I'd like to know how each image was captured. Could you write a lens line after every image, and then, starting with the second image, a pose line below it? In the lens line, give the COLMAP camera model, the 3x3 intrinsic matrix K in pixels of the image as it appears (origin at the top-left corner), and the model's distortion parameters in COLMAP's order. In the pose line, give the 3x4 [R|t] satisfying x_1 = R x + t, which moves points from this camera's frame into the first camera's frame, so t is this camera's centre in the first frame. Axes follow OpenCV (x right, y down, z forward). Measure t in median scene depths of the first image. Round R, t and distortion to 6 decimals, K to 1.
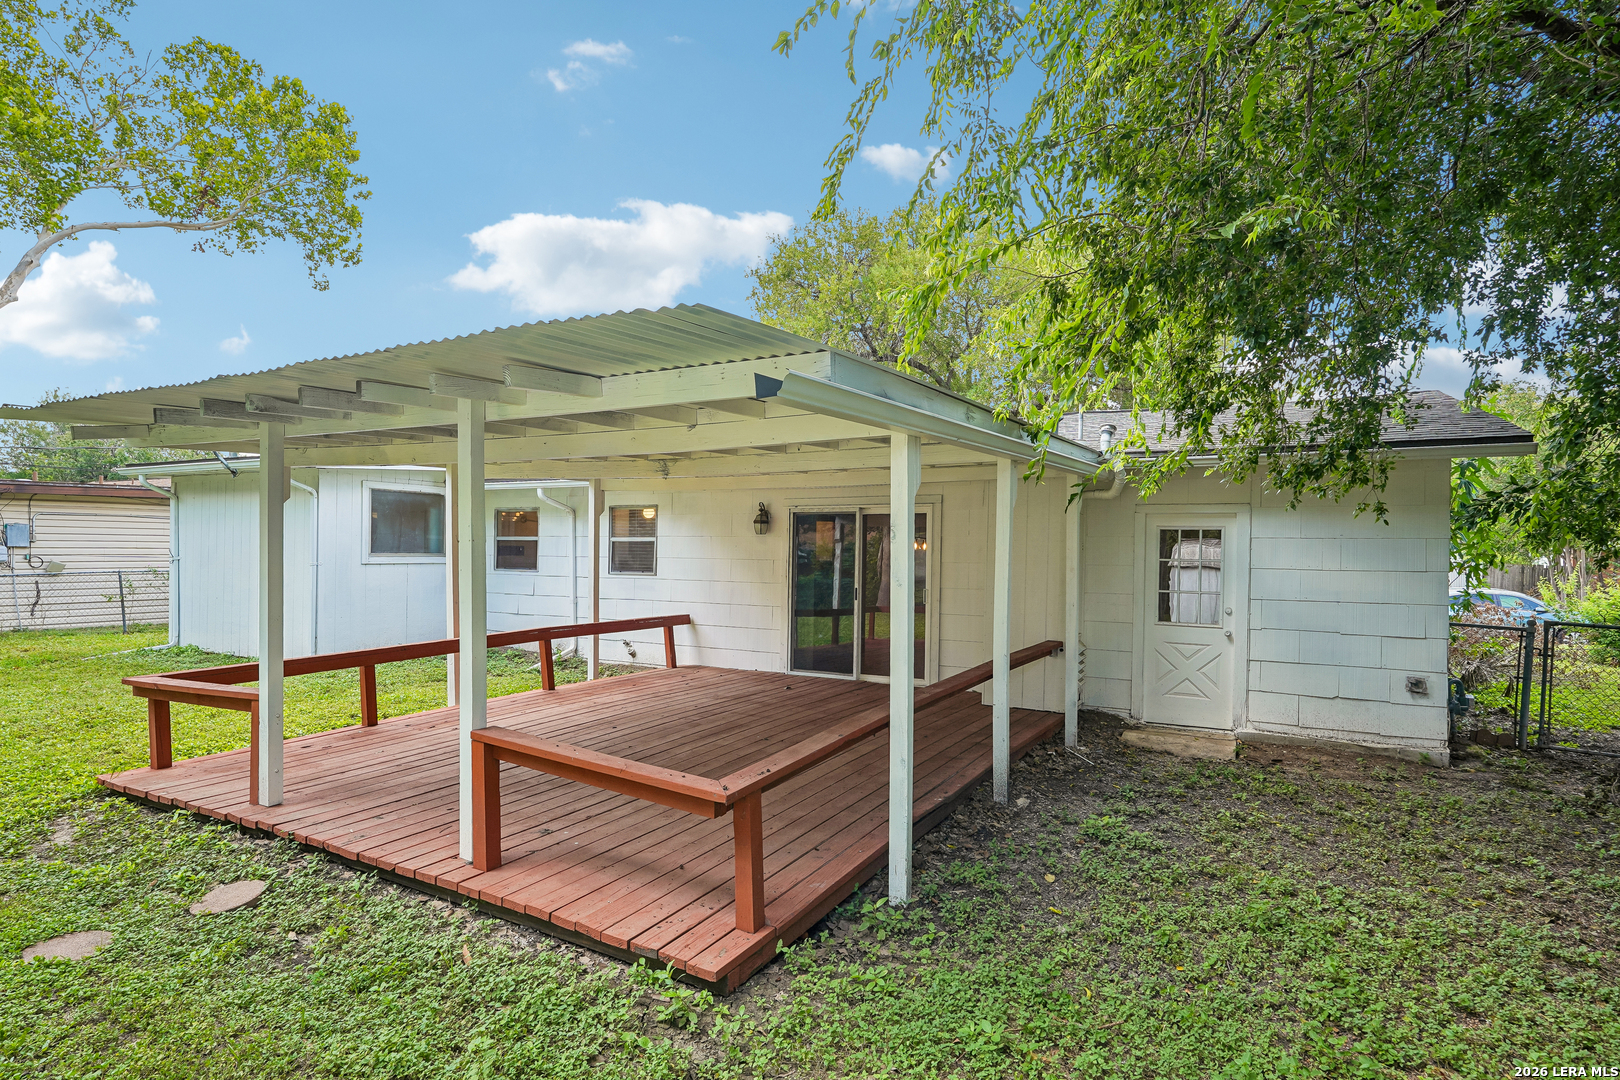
lens RADIAL K [[862.0, 0, 812.1], [0, 862.0, 550.5], [0, 0, 1]] dist [-0.006101, -0.001080]
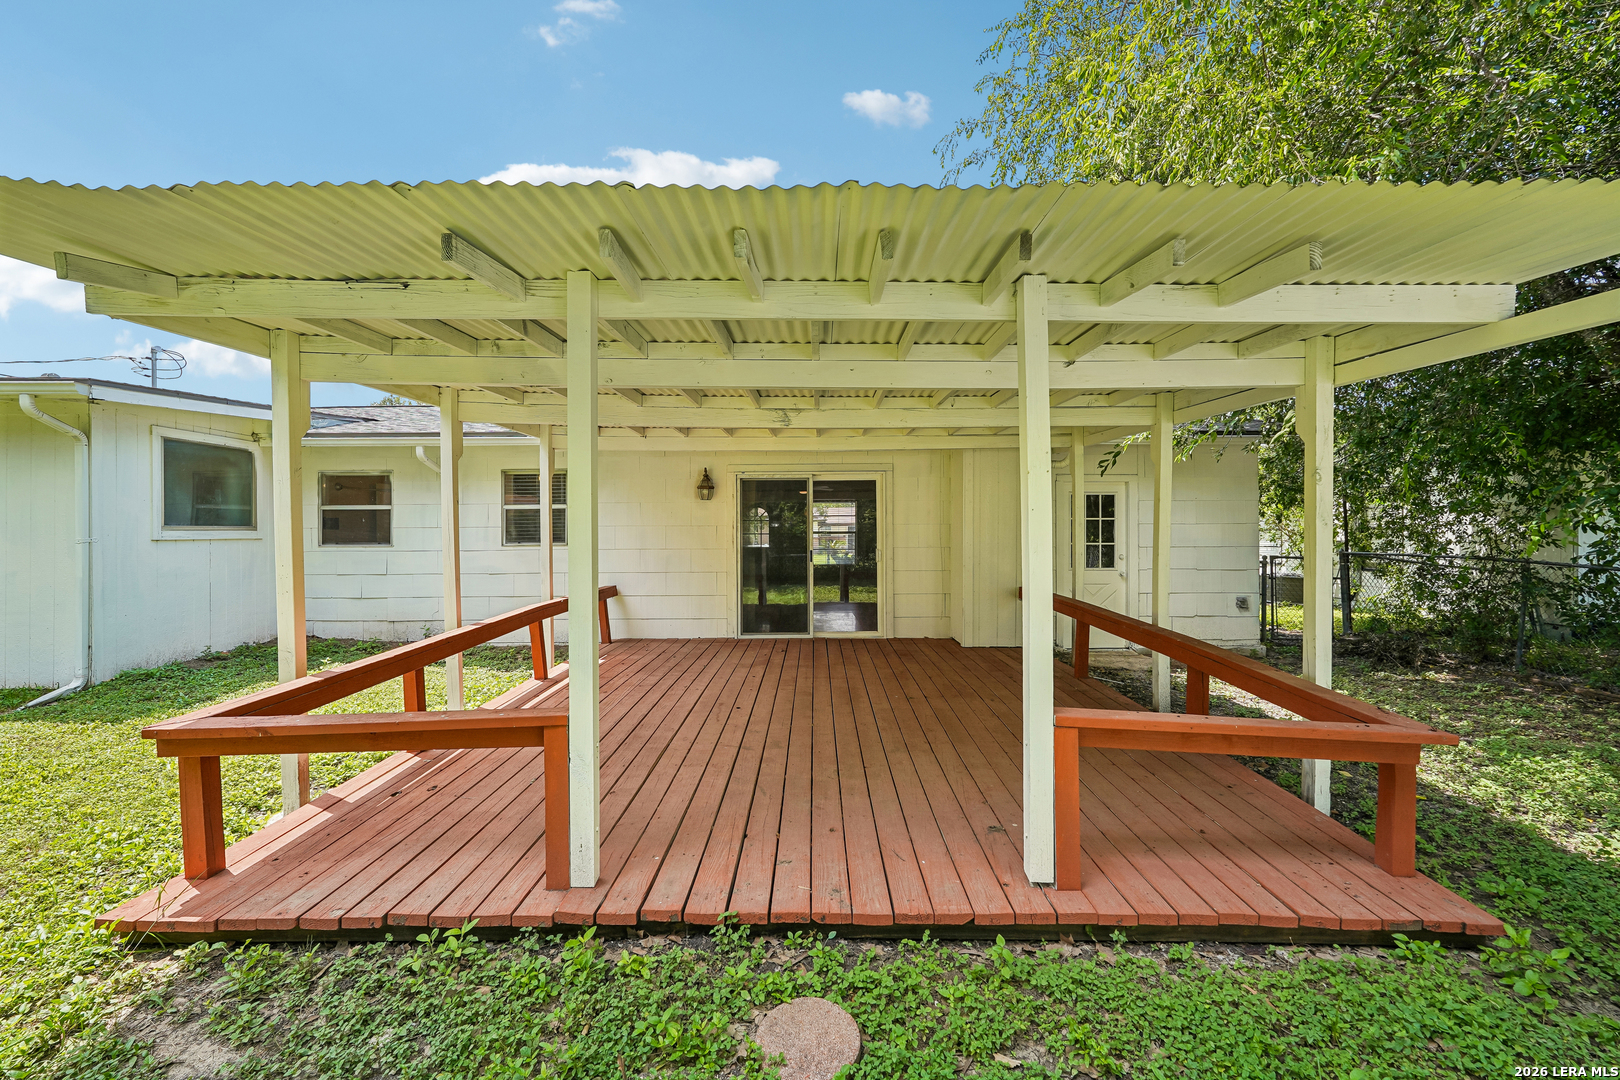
lens RADIAL K [[723.0, 0, 808.1], [0, 723.0, 525.5], [0, 0, 1]] dist [-0.010613, 0.008237]
pose [[0.873572, -0.011947, 0.486549, -0.369514], [0.015819, 0.999867, -0.003850, 0.015795], [-0.486439, 0.011060, 0.873645, 0.218679]]
